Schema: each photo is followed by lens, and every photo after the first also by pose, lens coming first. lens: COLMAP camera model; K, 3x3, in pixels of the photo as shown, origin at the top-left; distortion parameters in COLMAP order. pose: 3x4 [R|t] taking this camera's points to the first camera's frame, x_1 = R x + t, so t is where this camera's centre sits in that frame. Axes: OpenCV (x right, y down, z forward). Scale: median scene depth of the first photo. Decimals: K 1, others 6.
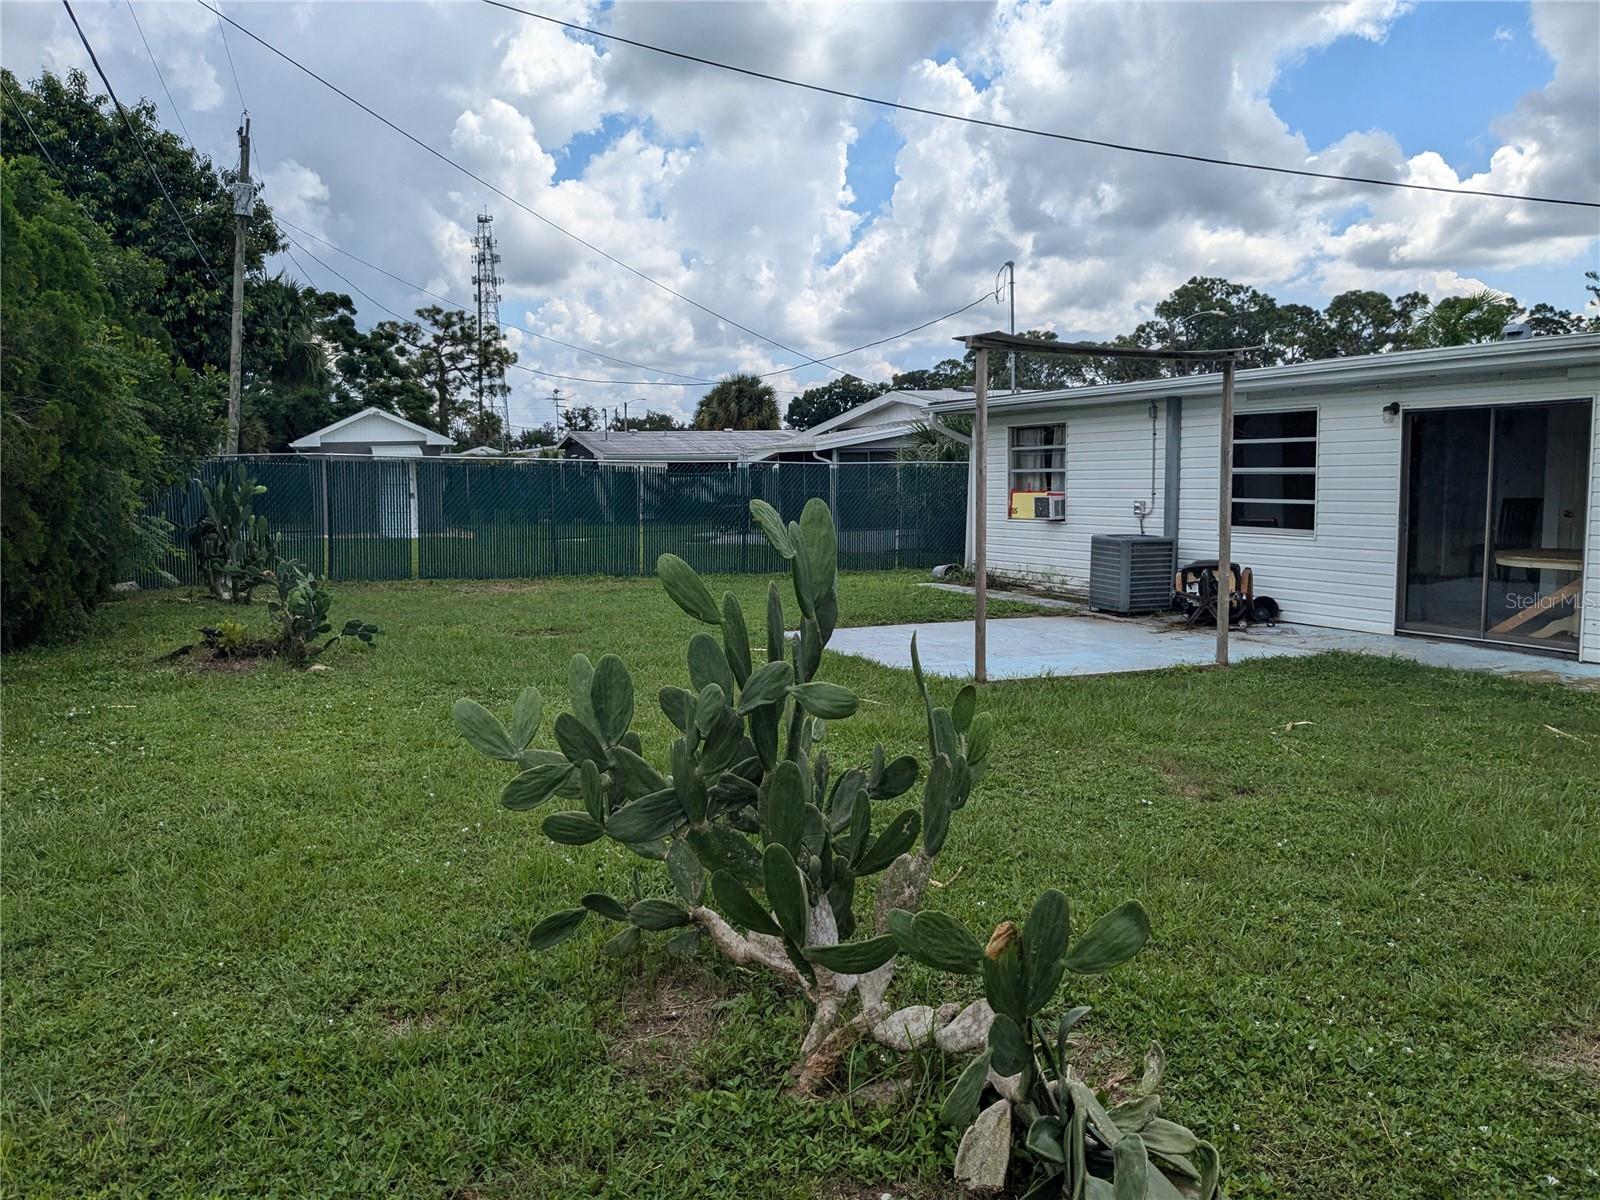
lens RADIAL K [[1273.9, 0, 806.8], [0, 1273.9, 630.4], [0, 0, 1]] dist [0.056887, -0.102277]
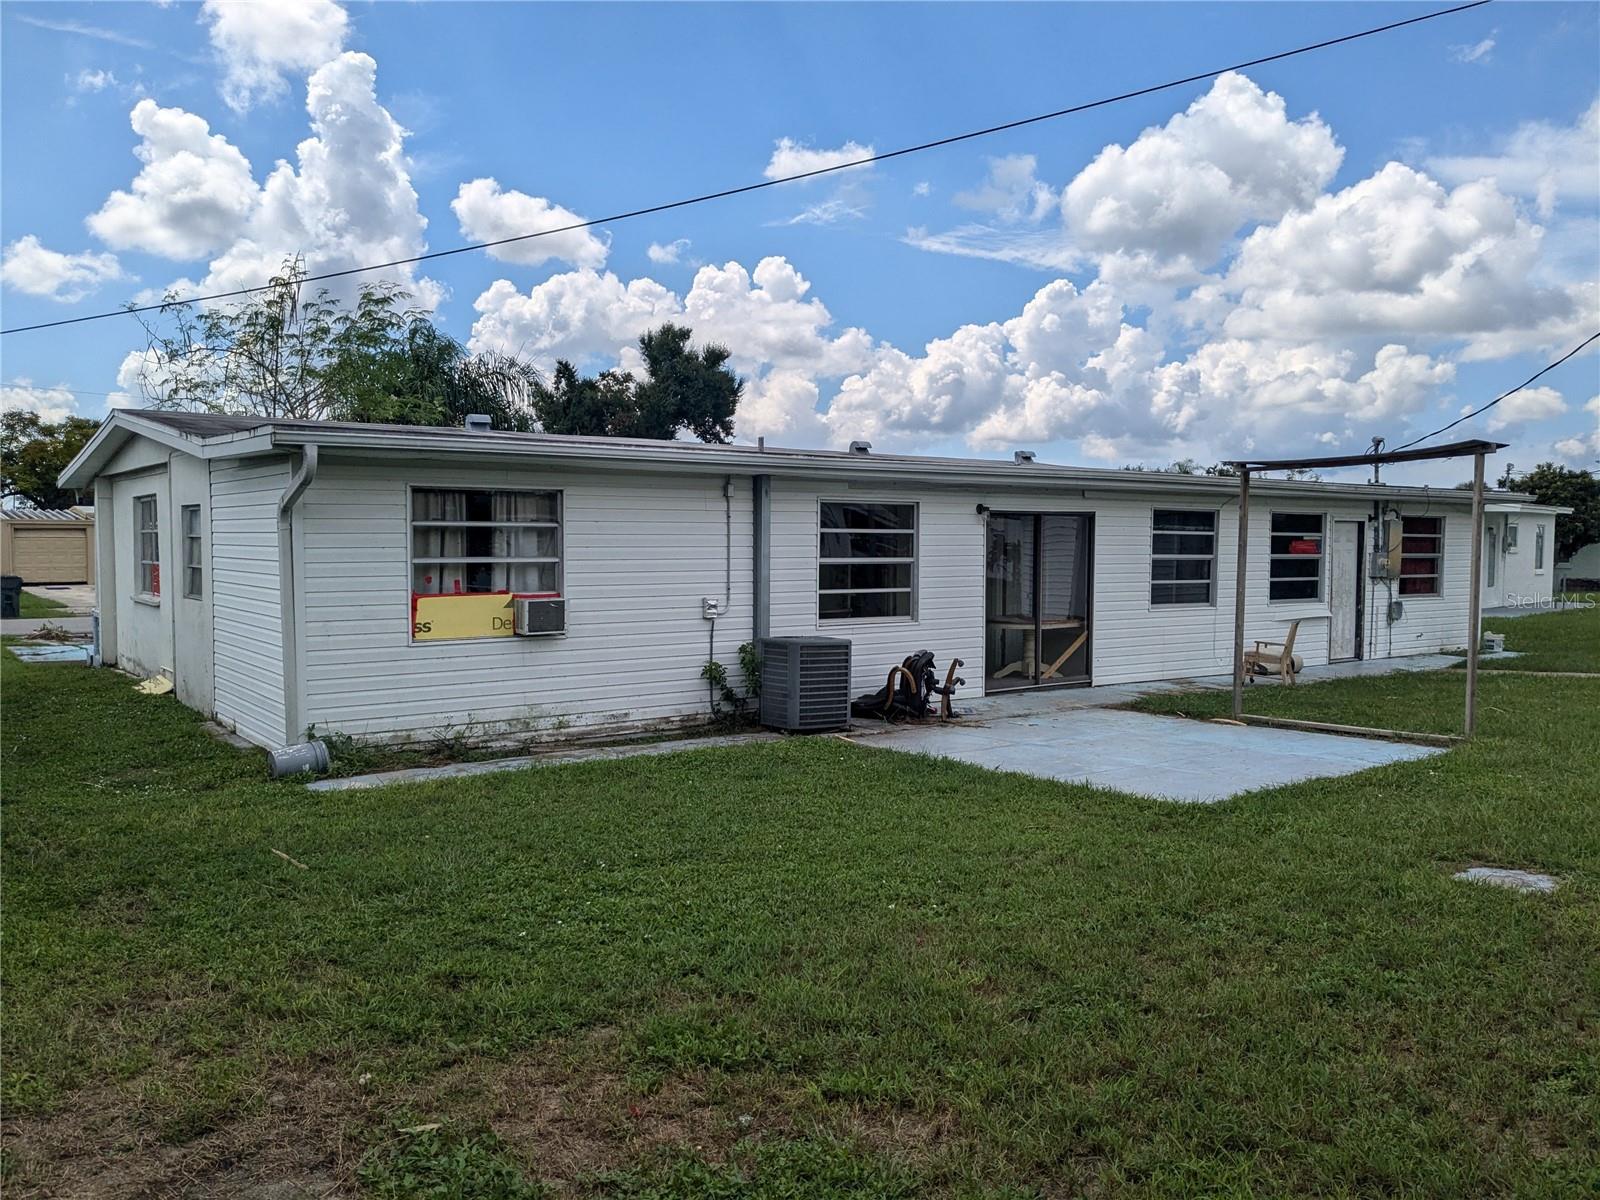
lens RADIAL K [[1260.9, 0, 776.3], [0, 1260.9, 619.3], [0, 0, 1]] dist [0.061659, -0.134790]
pose [[-0.203877, -0.037274, 0.978287, -0.671448], [0.128201, 0.989653, 0.064425, -0.172960], [-0.970566, 0.138552, -0.196989, 1.446483]]
